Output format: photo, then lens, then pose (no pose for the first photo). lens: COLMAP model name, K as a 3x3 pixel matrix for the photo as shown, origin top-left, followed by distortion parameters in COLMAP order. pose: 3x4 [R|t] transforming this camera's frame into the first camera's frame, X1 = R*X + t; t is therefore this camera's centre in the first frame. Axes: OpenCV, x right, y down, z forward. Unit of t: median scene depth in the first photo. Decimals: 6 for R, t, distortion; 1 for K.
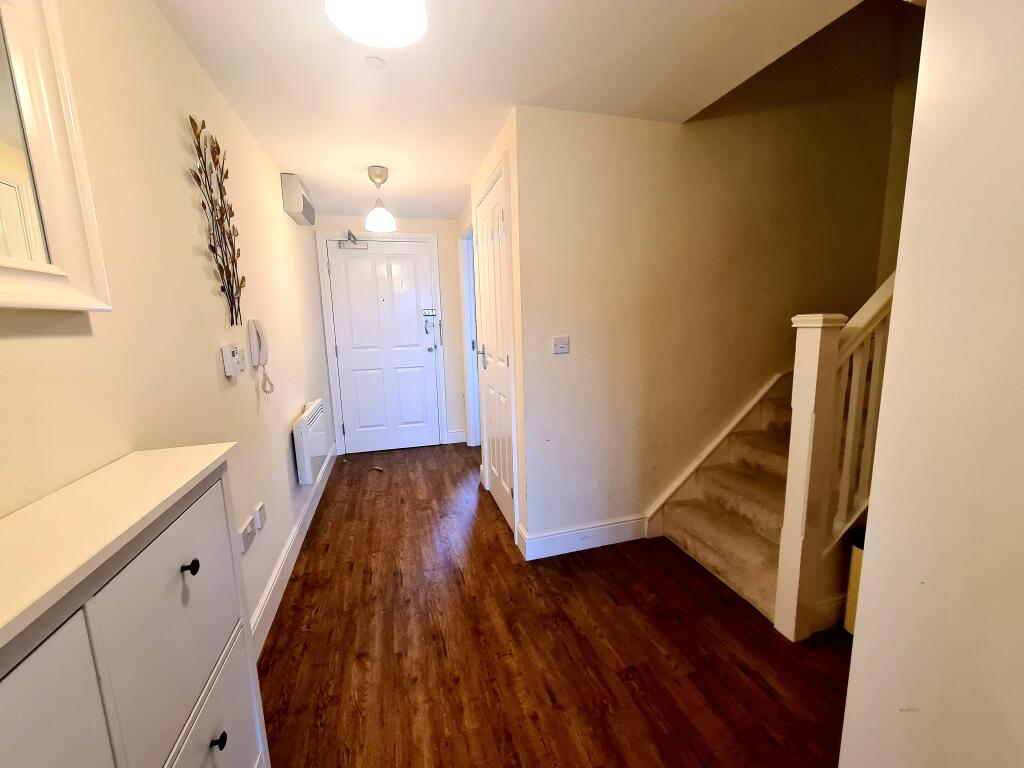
lens RADIAL K [[417.2, 0, 513.6], [0, 417.2, 384.1], [0, 0, 1]] dist [0.000653, 0.000105]
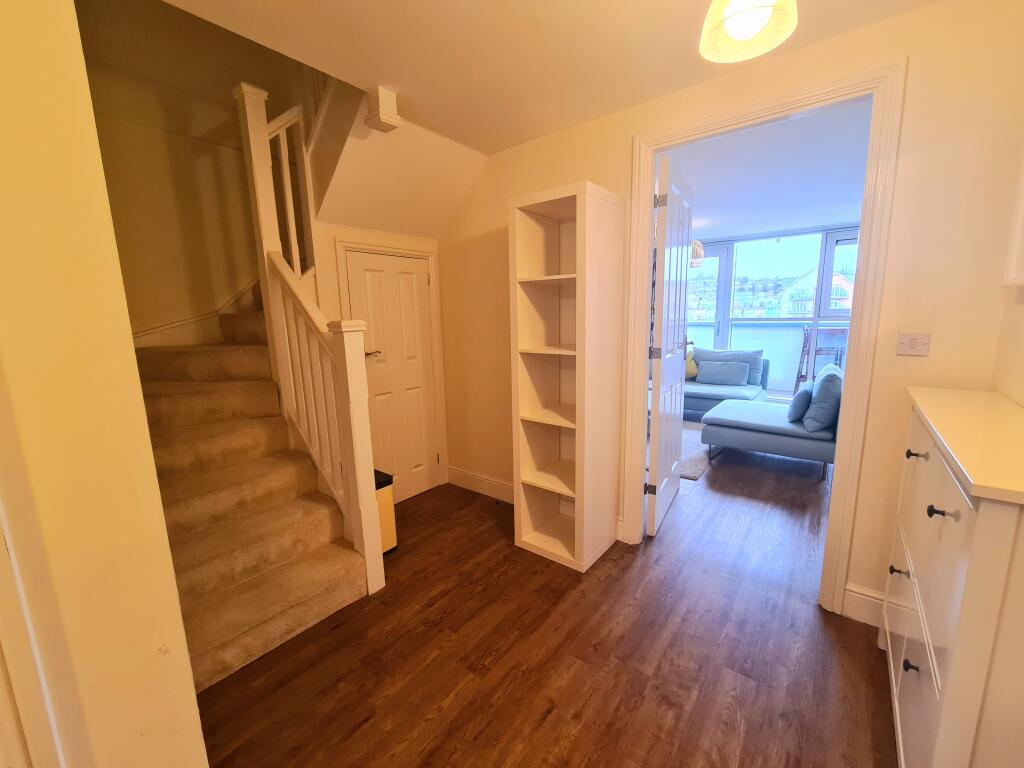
lens RADIAL K [[417.2, 0, 513.8], [0, 417.2, 384.8], [0, 0, 1]] dist [0.000653, 0.000105]
pose [[-0.578748, -0.097484, 0.809659, -0.531546], [0.165701, 0.958062, 0.233796, -0.188910], [-0.798495, 0.269470, -0.538323, 1.304550]]
